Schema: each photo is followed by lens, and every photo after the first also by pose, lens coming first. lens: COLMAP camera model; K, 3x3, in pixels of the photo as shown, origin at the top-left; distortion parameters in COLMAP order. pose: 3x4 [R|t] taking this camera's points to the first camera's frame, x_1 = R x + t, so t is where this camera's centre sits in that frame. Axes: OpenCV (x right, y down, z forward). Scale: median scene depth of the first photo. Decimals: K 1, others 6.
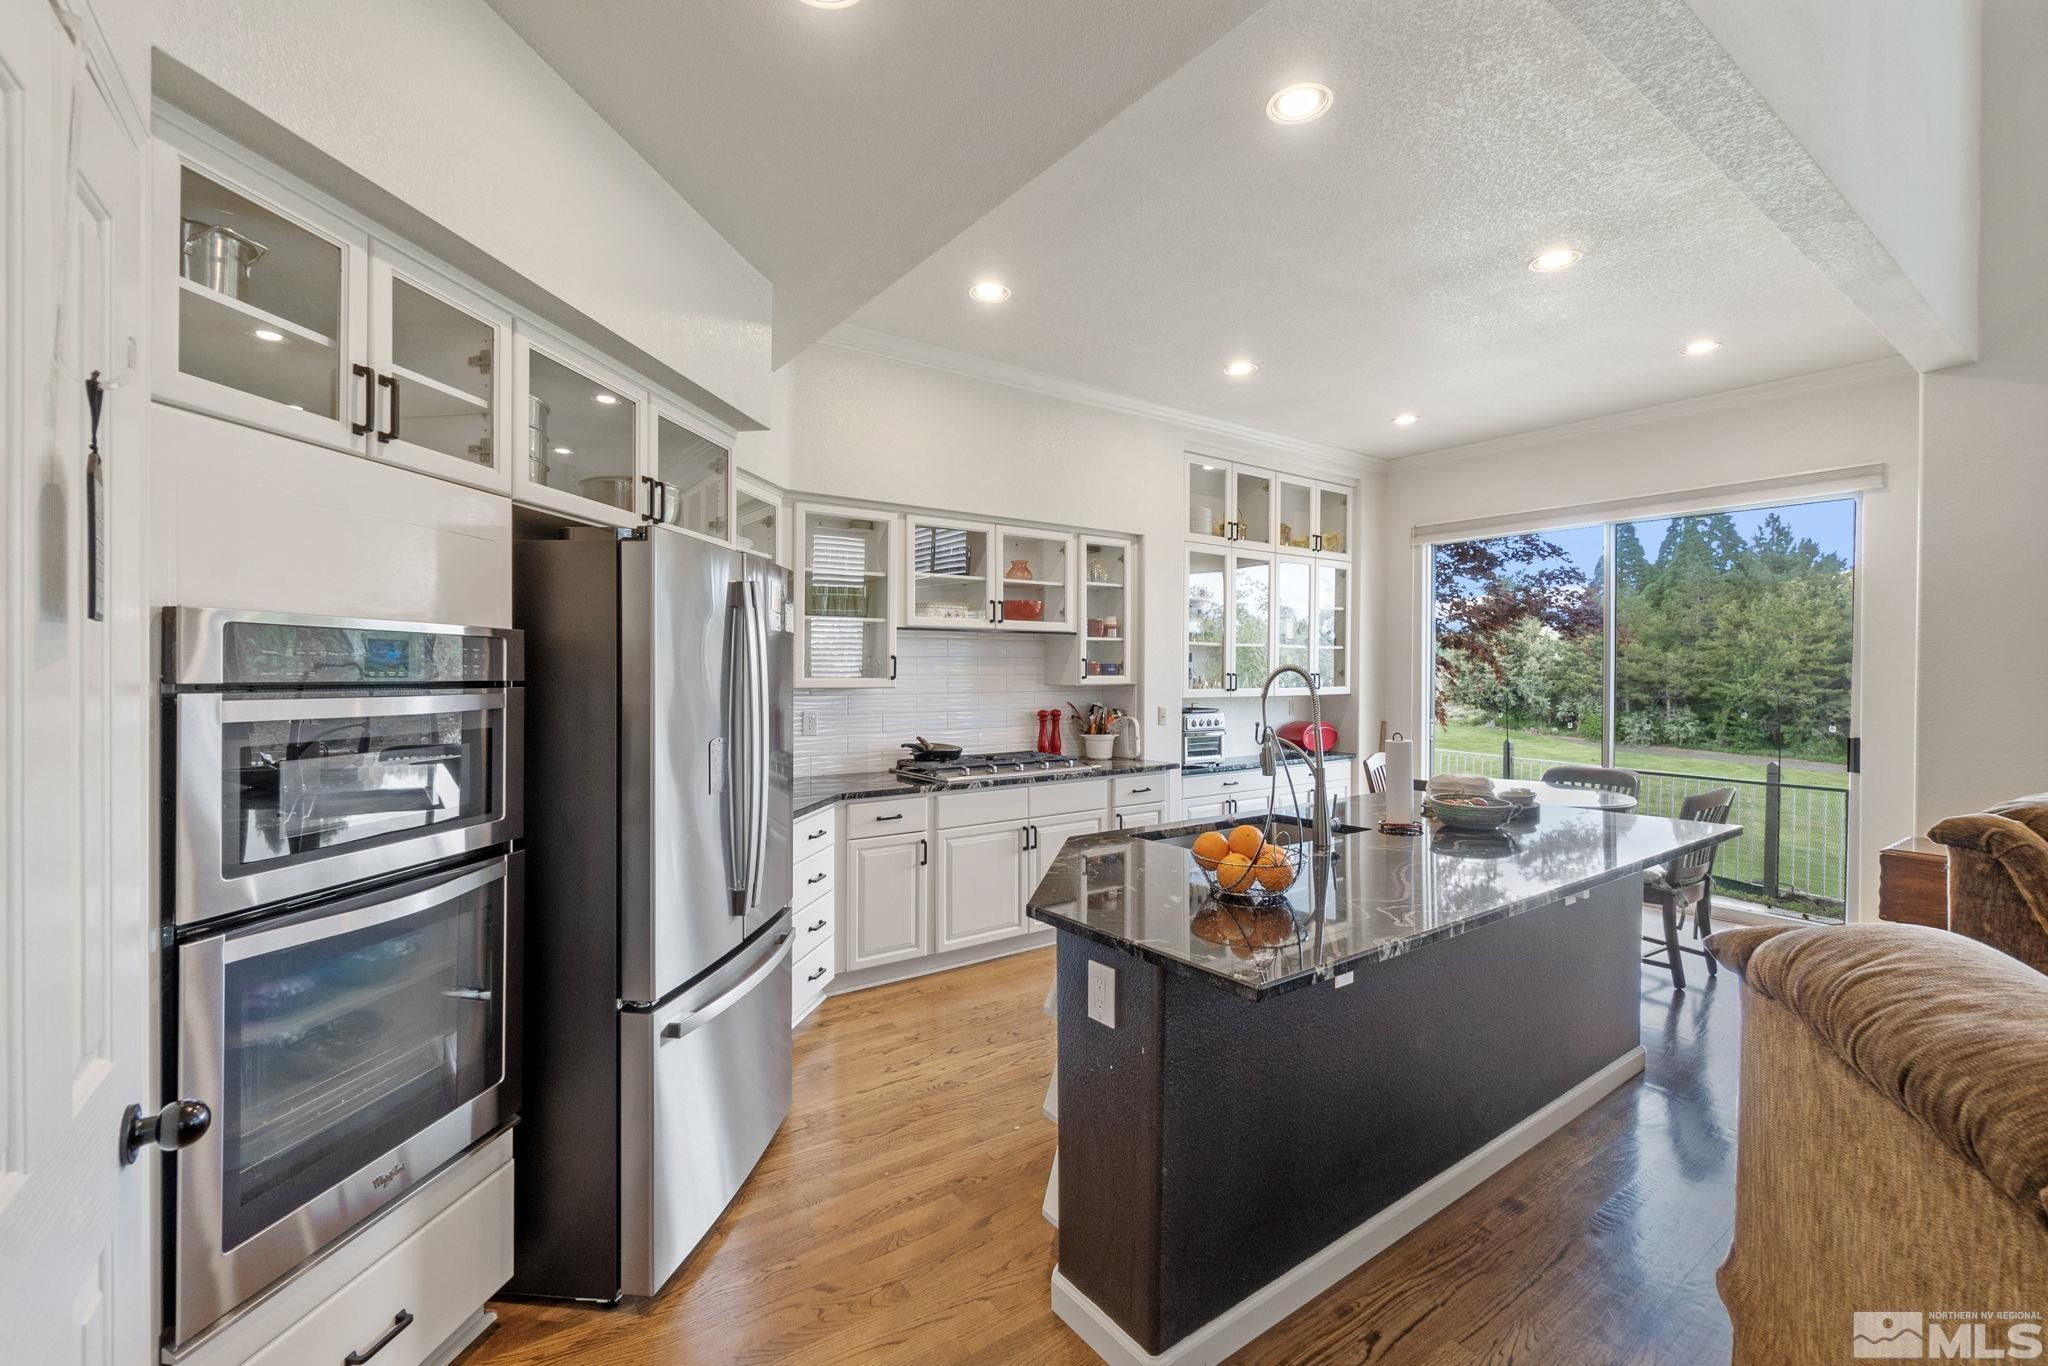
lens RADIAL K [[878.1, 0, 1011.1], [0, 878.1, 671.6], [0, 0, 1]] dist [-0.001902, 0.000188]
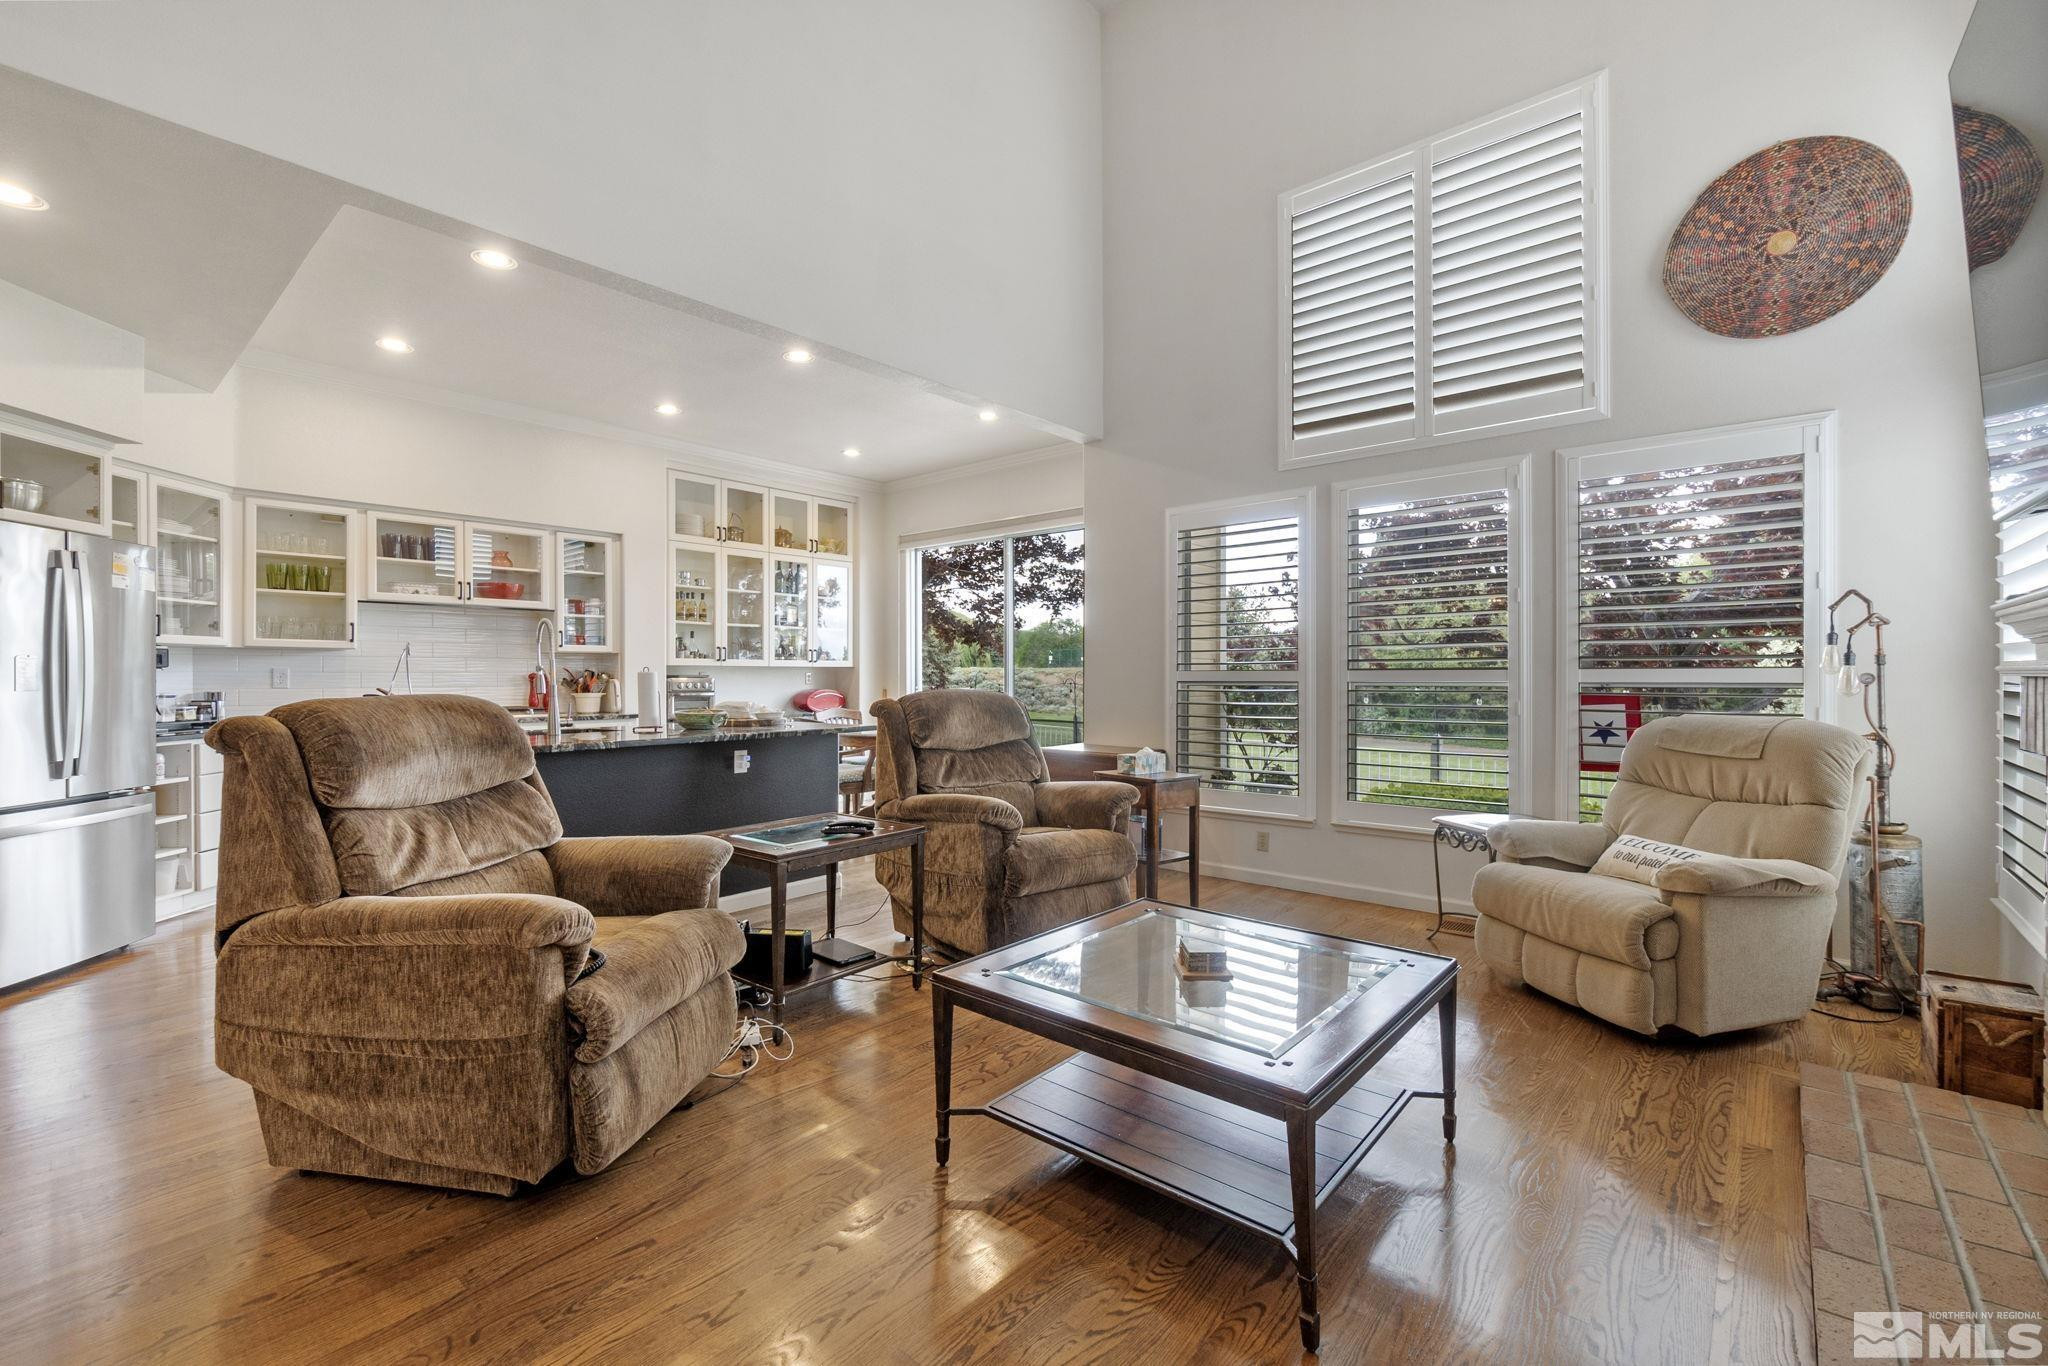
lens RADIAL K [[878.1, 0, 1011.1], [0, 878.1, 671.6], [0, 0, 1]] dist [-0.001902, 0.000188]
pose [[0.975593, -0.003365, 0.219559, 0.326712], [0.005031, 0.999963, -0.007033, 0.041786], [-0.219527, 0.007966, 0.975574, -0.272985]]
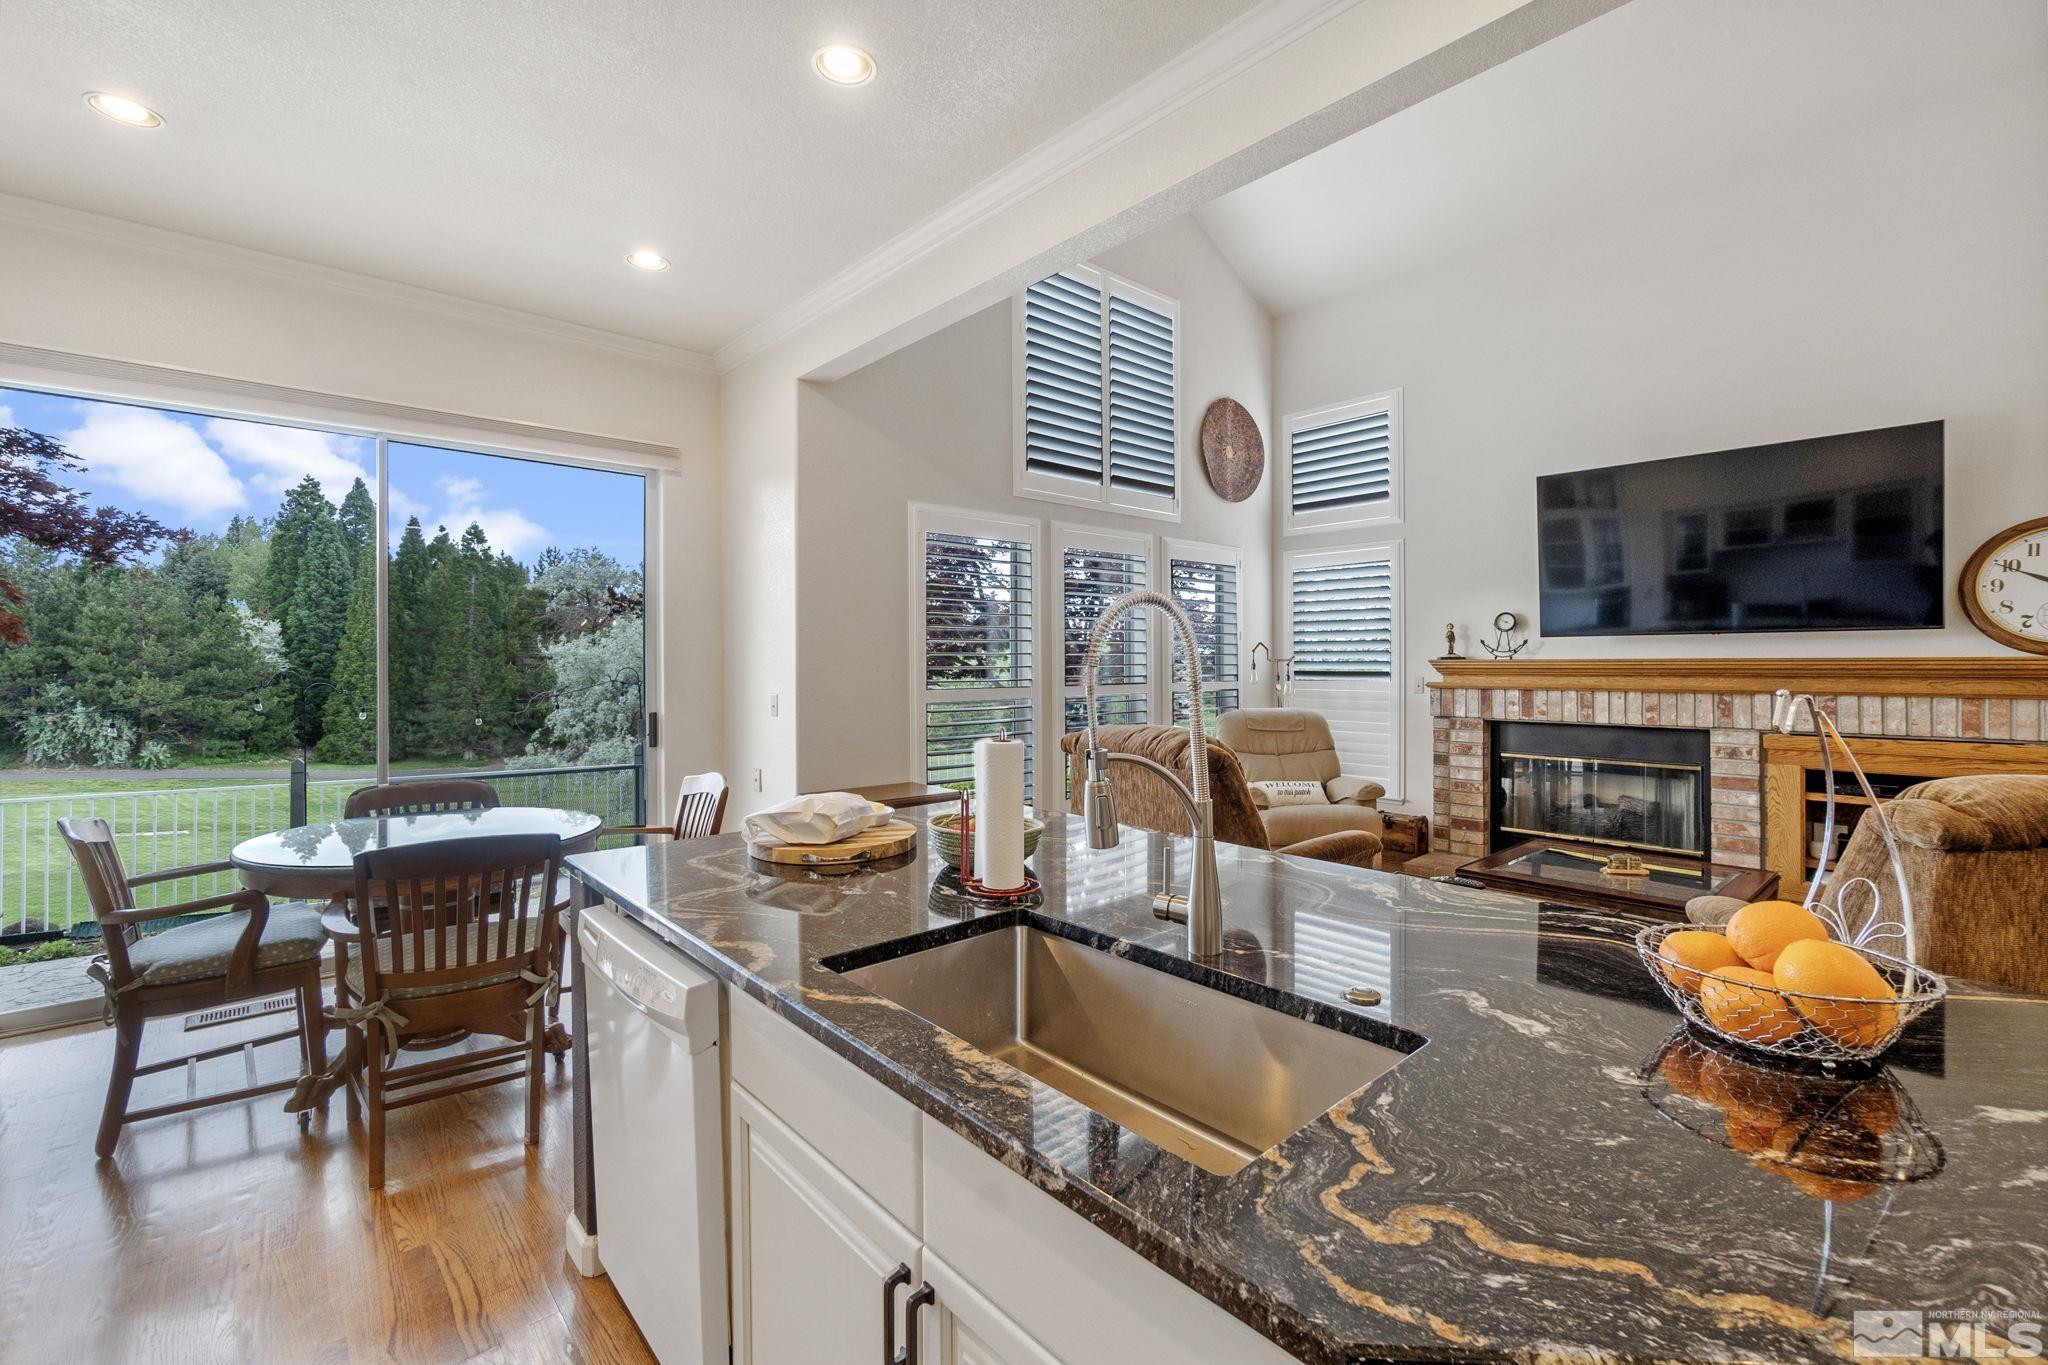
lens RADIAL K [[878.1, 0, 1011.1], [0, 878.1, 671.1], [0, 0, 1]] dist [-0.001902, 0.000188]
pose [[-0.095657, -0.013709, 0.995320, -0.058137], [0.006473, 0.999875, 0.014394, 0.011646], [-0.995393, 0.007820, -0.095557, 0.471704]]
